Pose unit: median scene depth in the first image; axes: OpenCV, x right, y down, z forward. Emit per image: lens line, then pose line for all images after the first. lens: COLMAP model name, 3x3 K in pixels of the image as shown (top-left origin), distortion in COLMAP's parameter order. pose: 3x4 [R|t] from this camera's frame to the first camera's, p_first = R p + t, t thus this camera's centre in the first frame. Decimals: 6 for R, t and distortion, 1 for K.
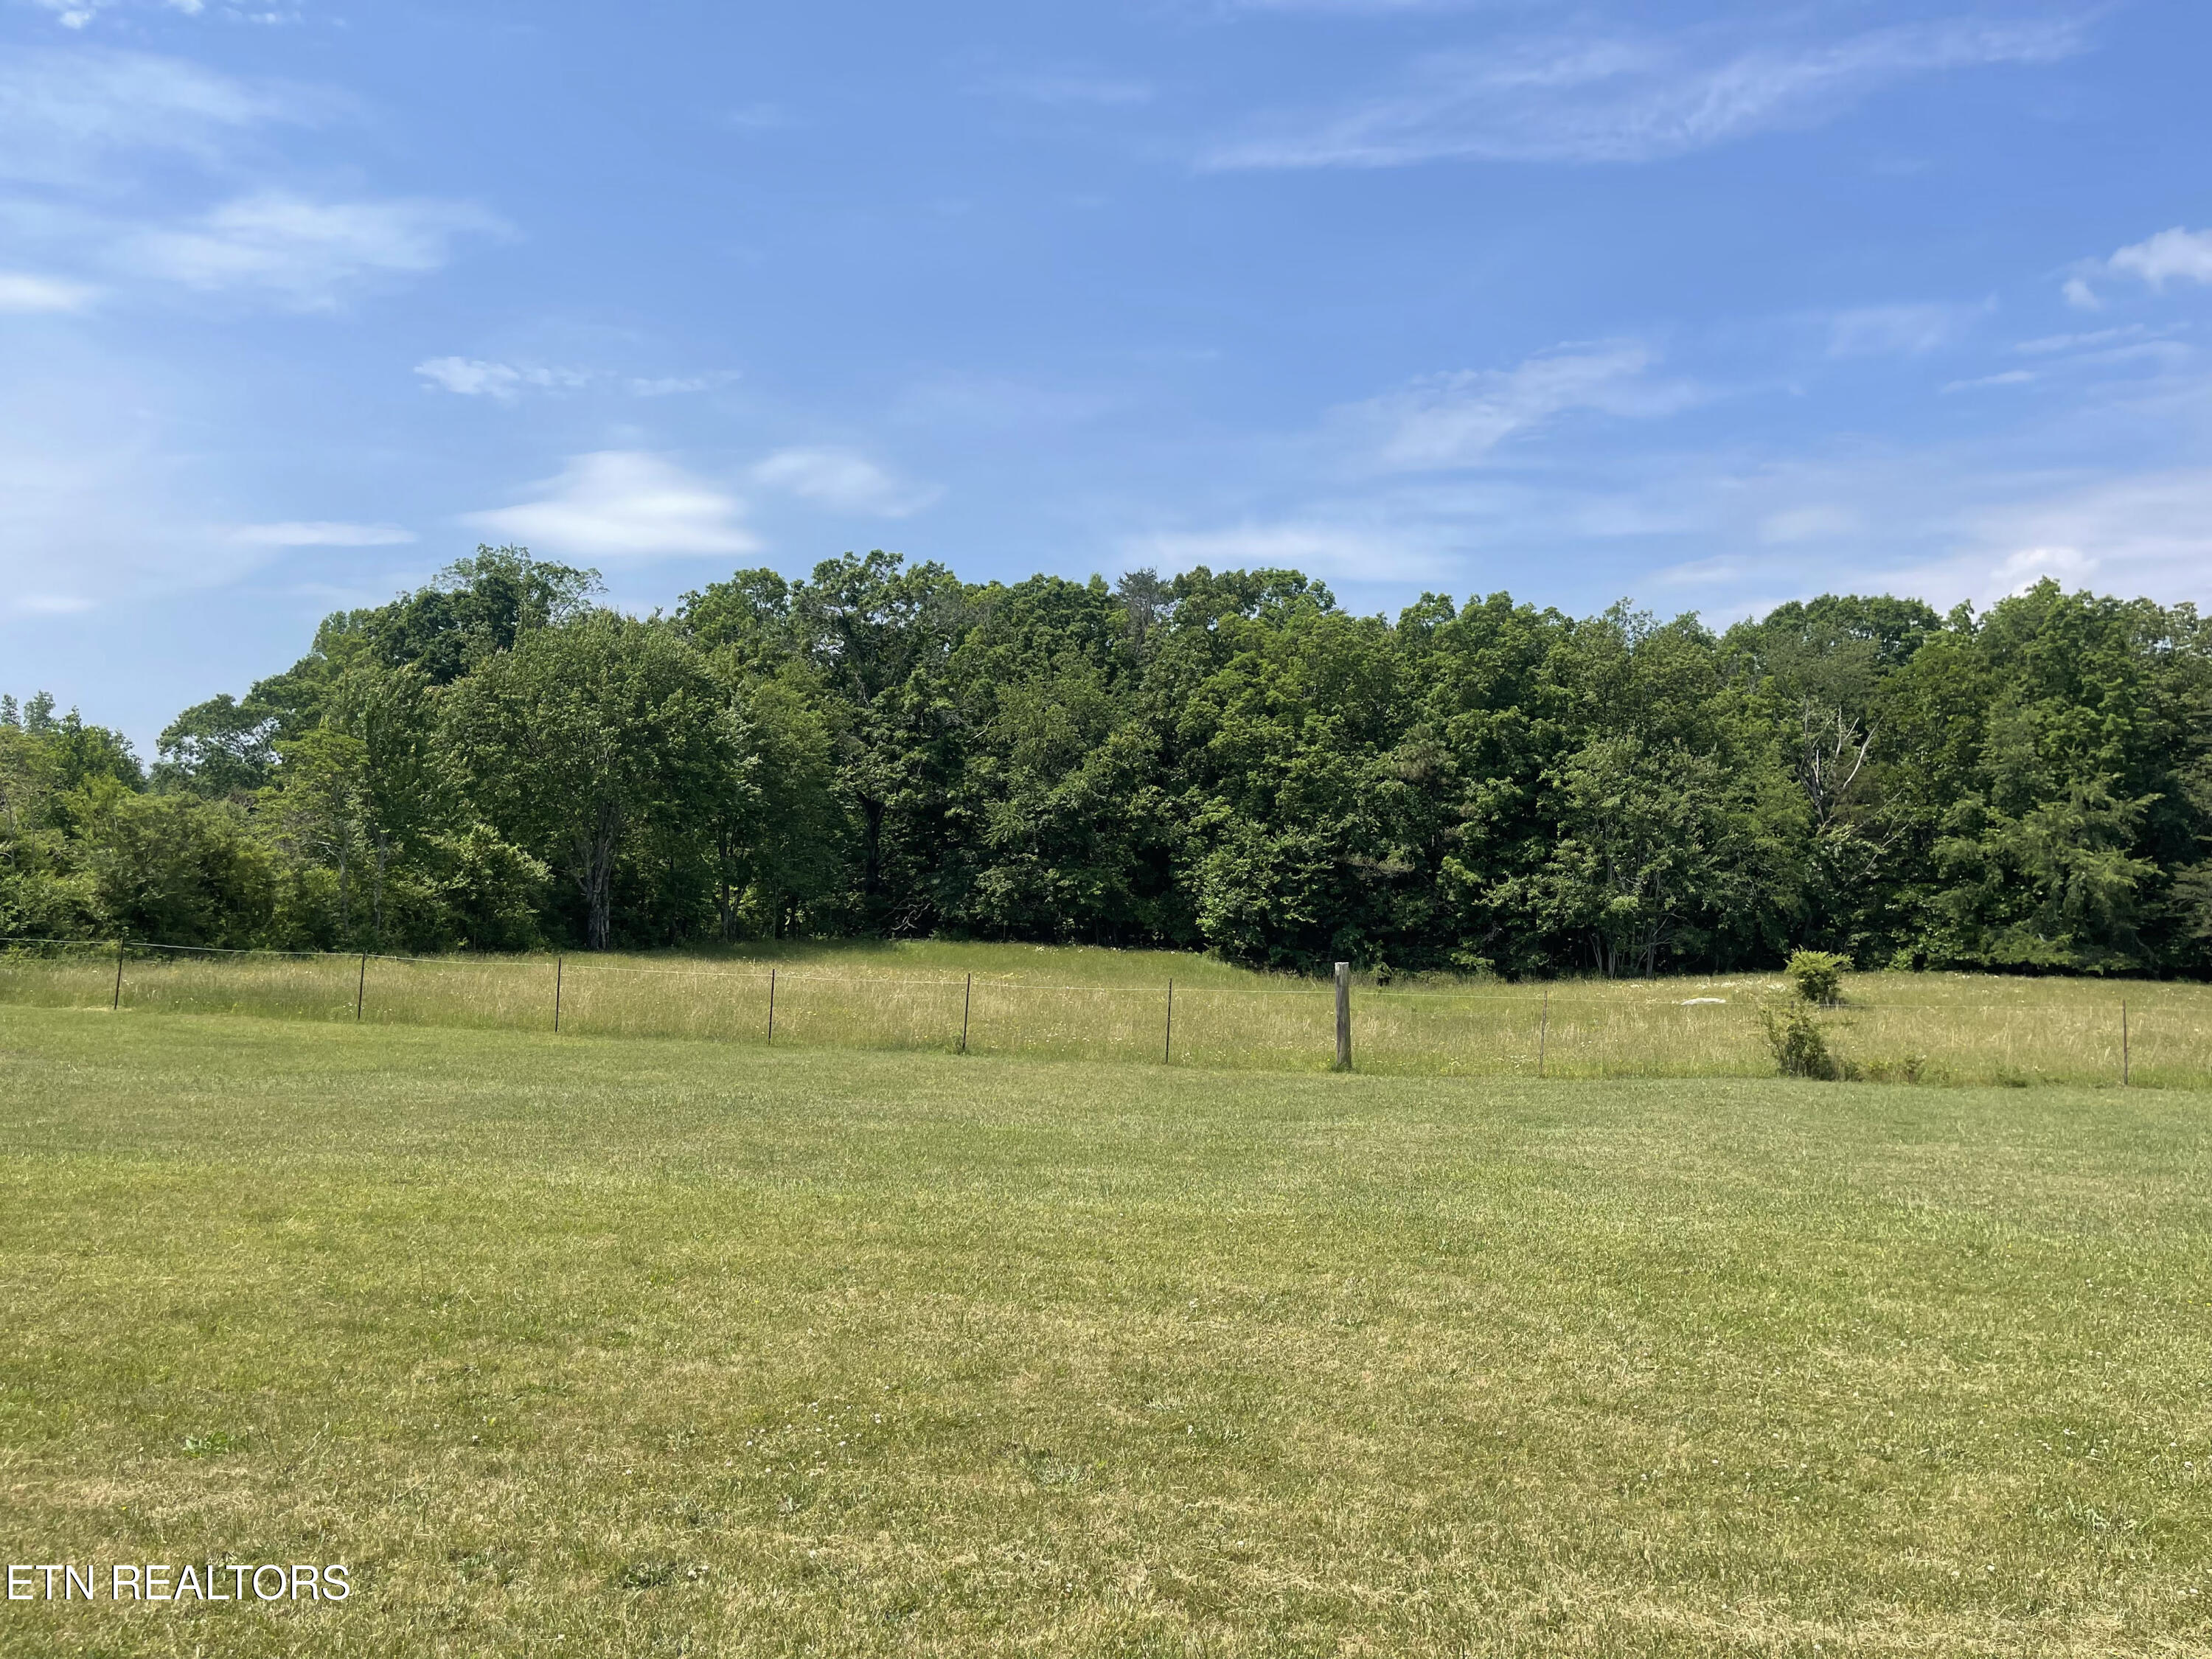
lens RADIAL K [[1642.3, 0, 1110.3], [0, 1642.3, 825.1], [0, 0, 1]] dist [0.031173, -0.037602]
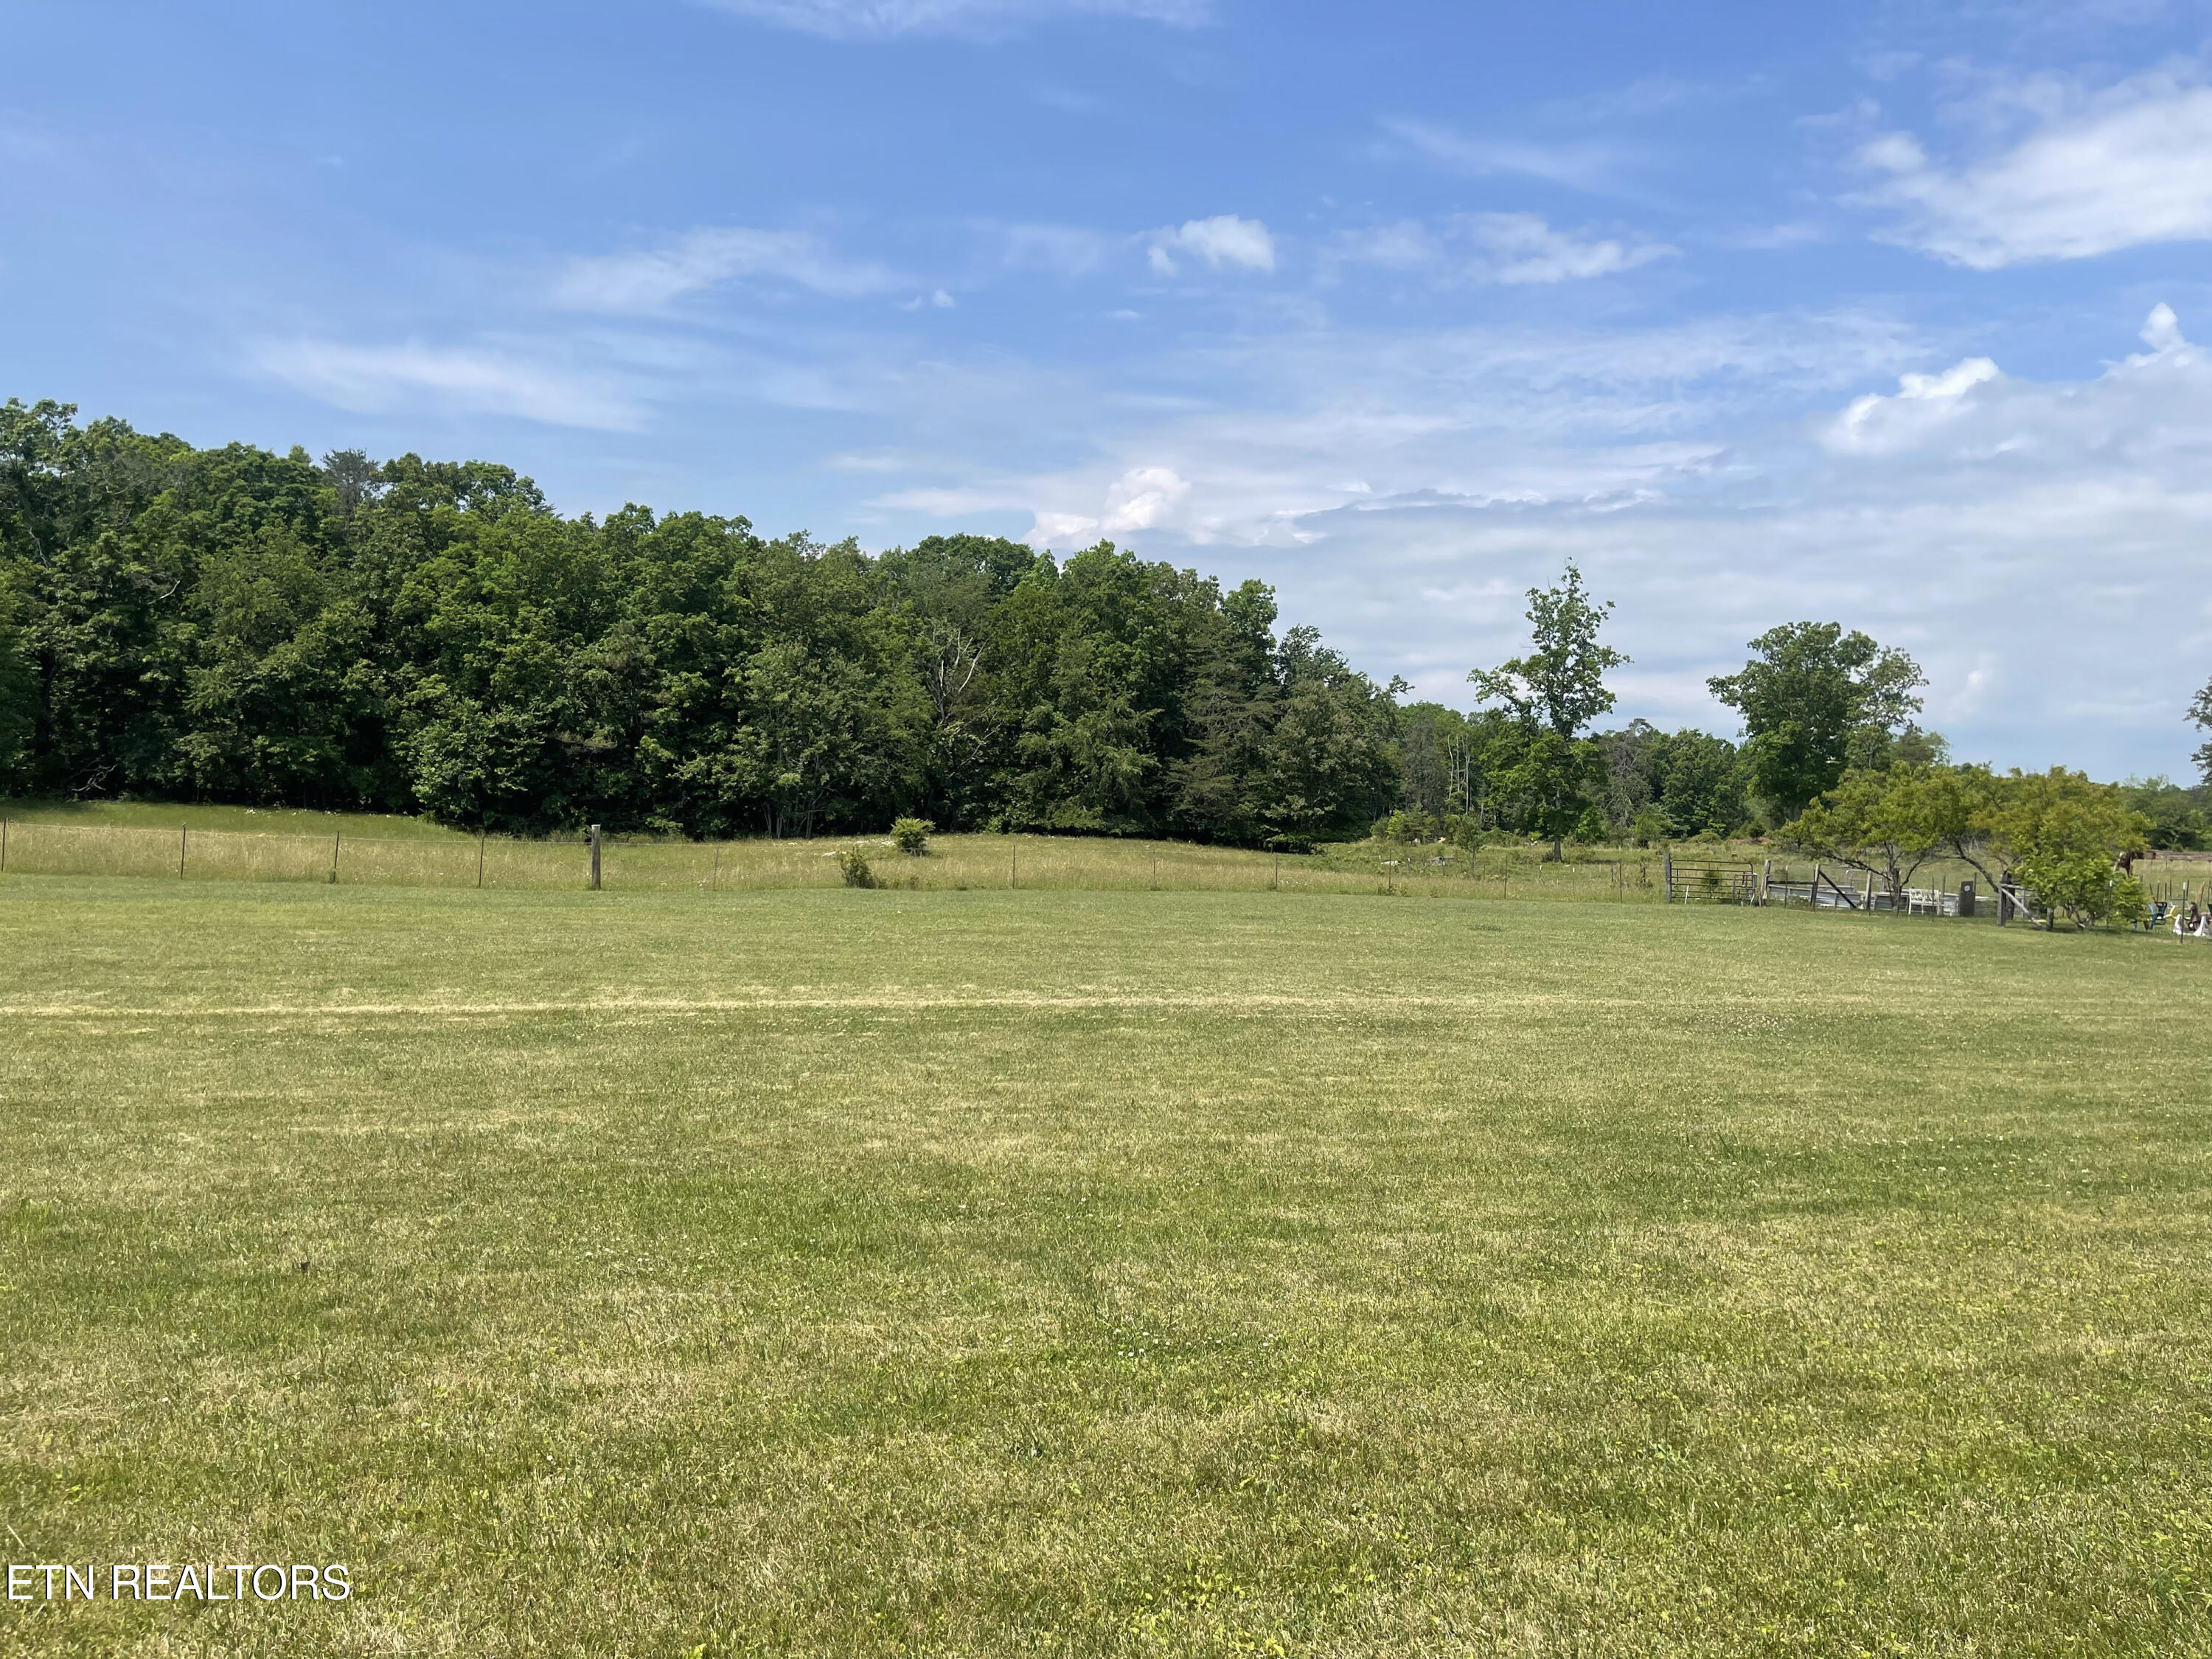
lens RADIAL K [[1642.3, 0, 1110.3], [0, 1642.3, 825.1], [0, 0, 1]] dist [0.031173, -0.037602]
pose [[0.883732, 0.004806, 0.467969, -0.051685], [-0.042725, 0.996600, 0.070450, -0.014640], [-0.466039, -0.082253, 0.880933, -0.197977]]
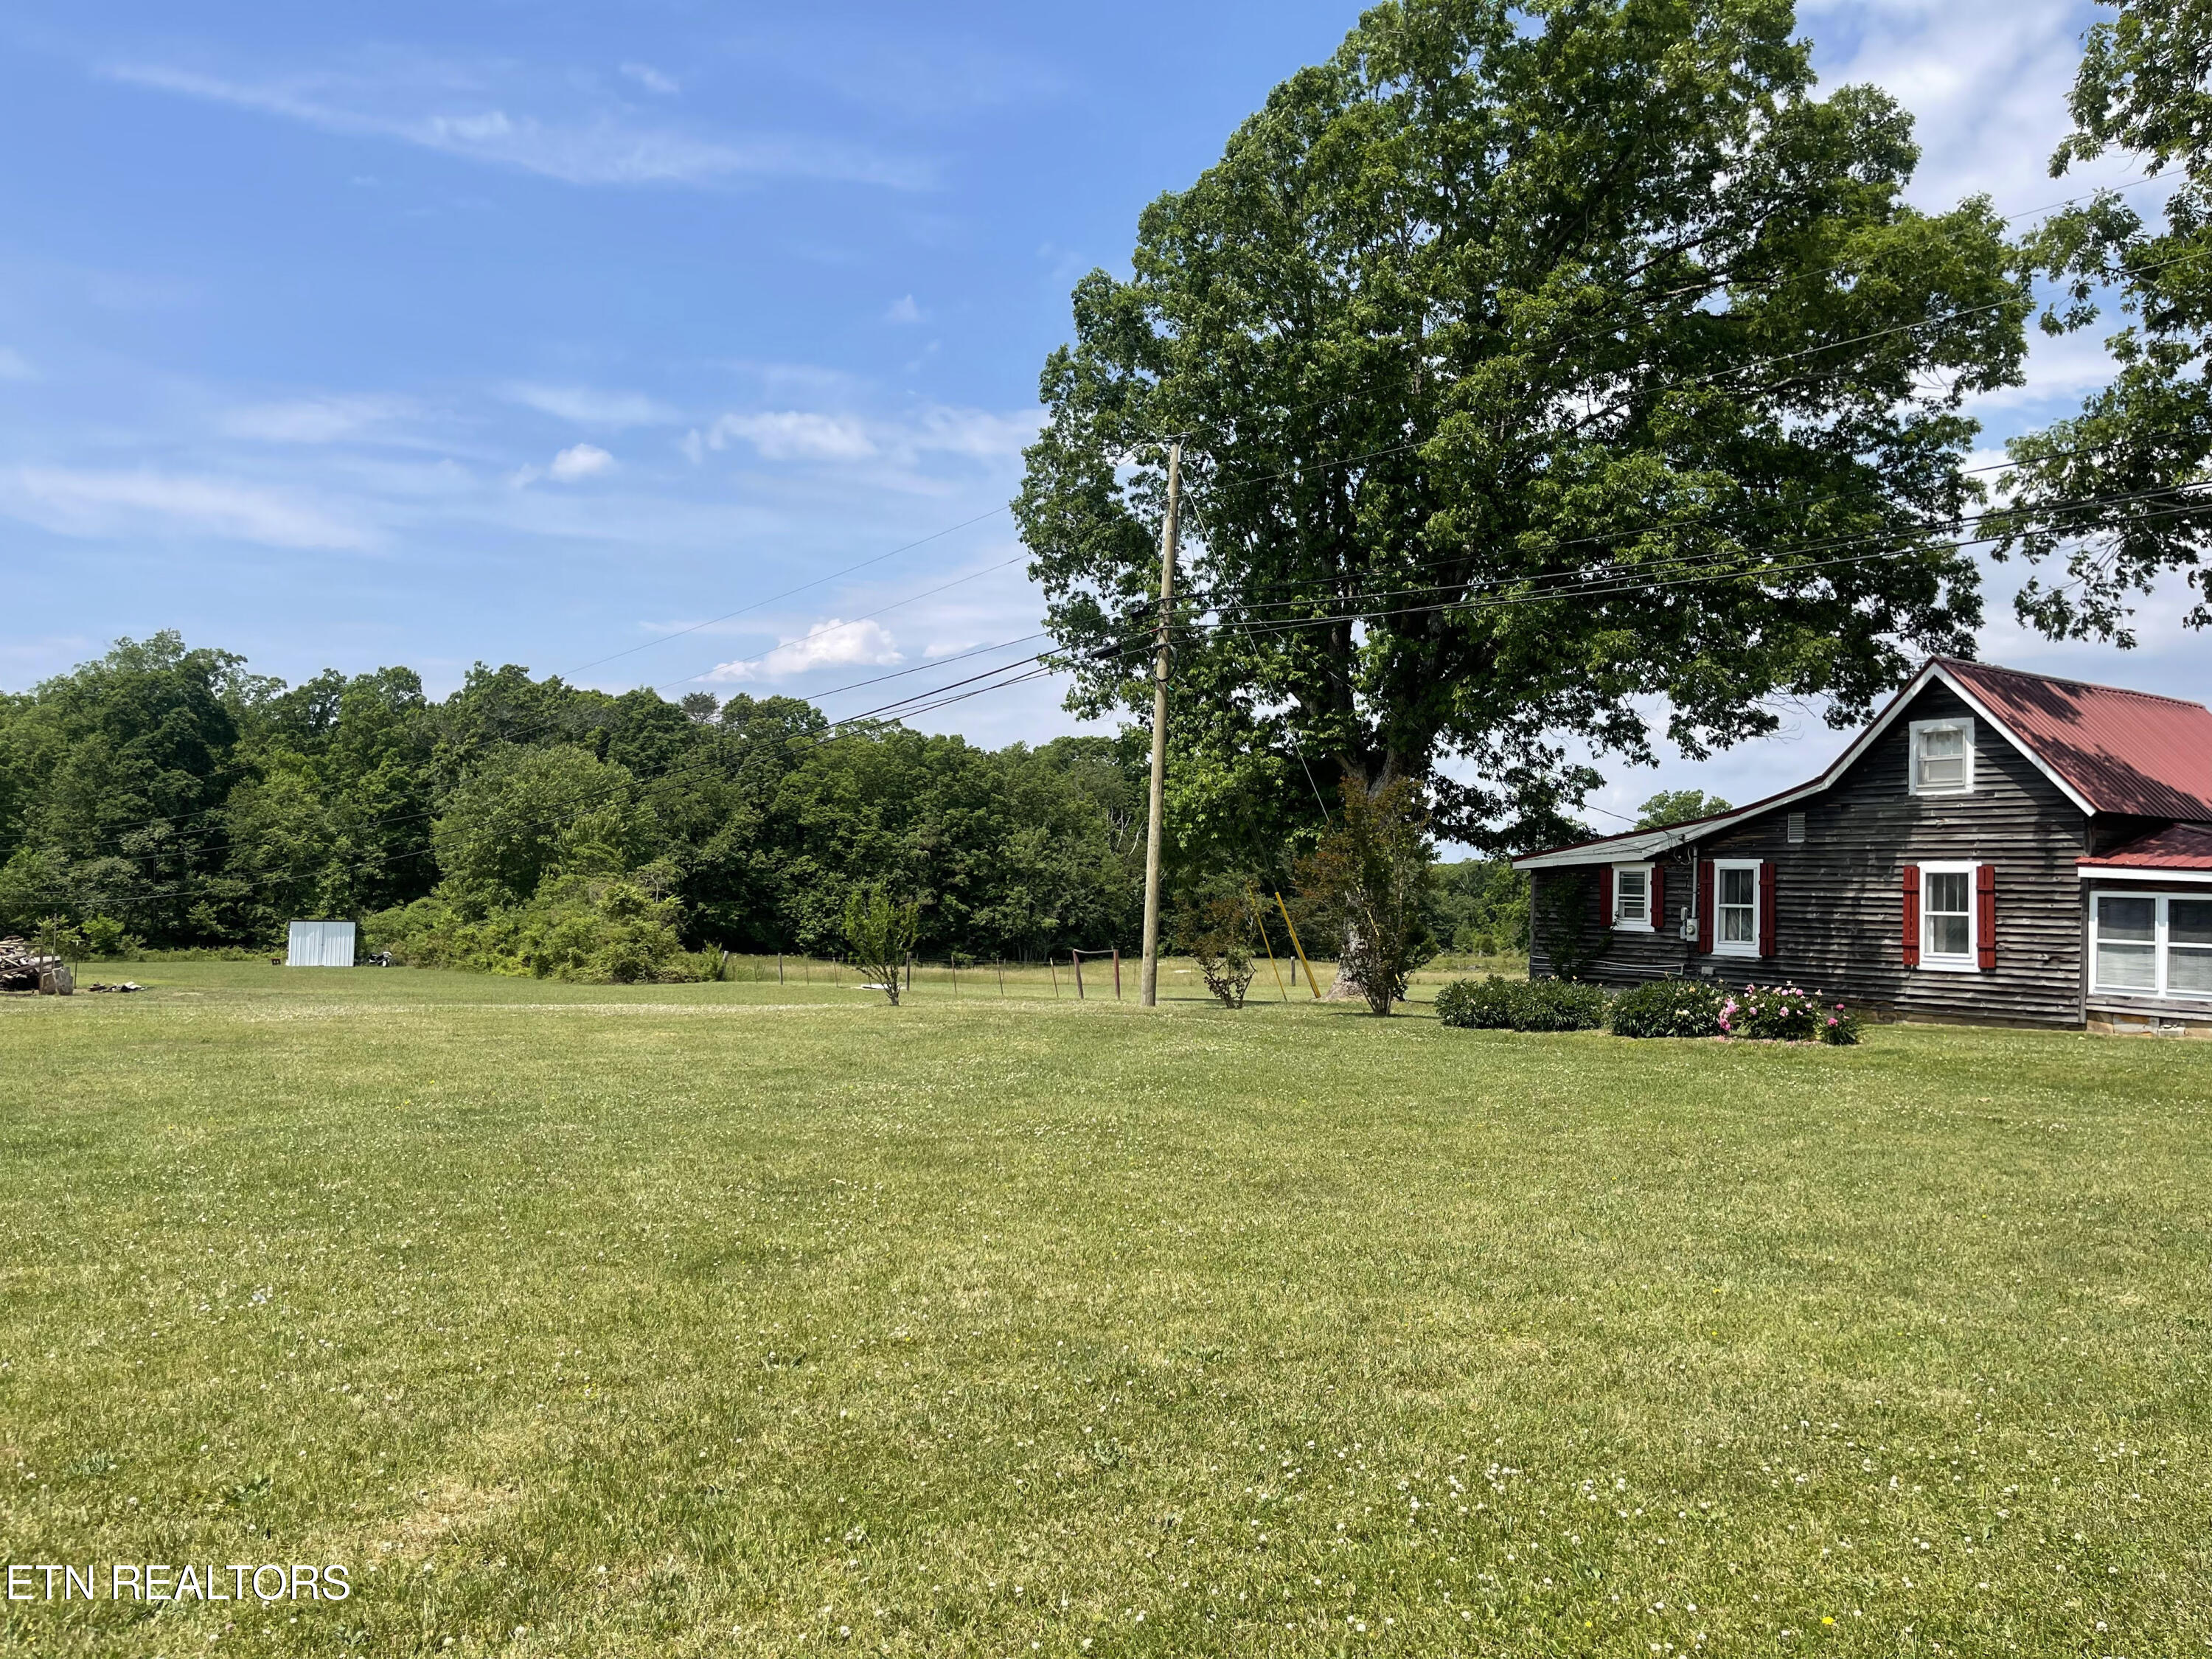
lens RADIAL K [[1624.9, 0, 1108.1], [0, 1624.9, 834.7], [0, 0, 1]] dist [0.042456, -0.005064]
pose [[0.808414, 0.020980, 0.588241, -0.632196], [-0.024351, 0.999701, -0.002191, -0.042534], [-0.588111, -0.012553, 0.808683, -0.435840]]
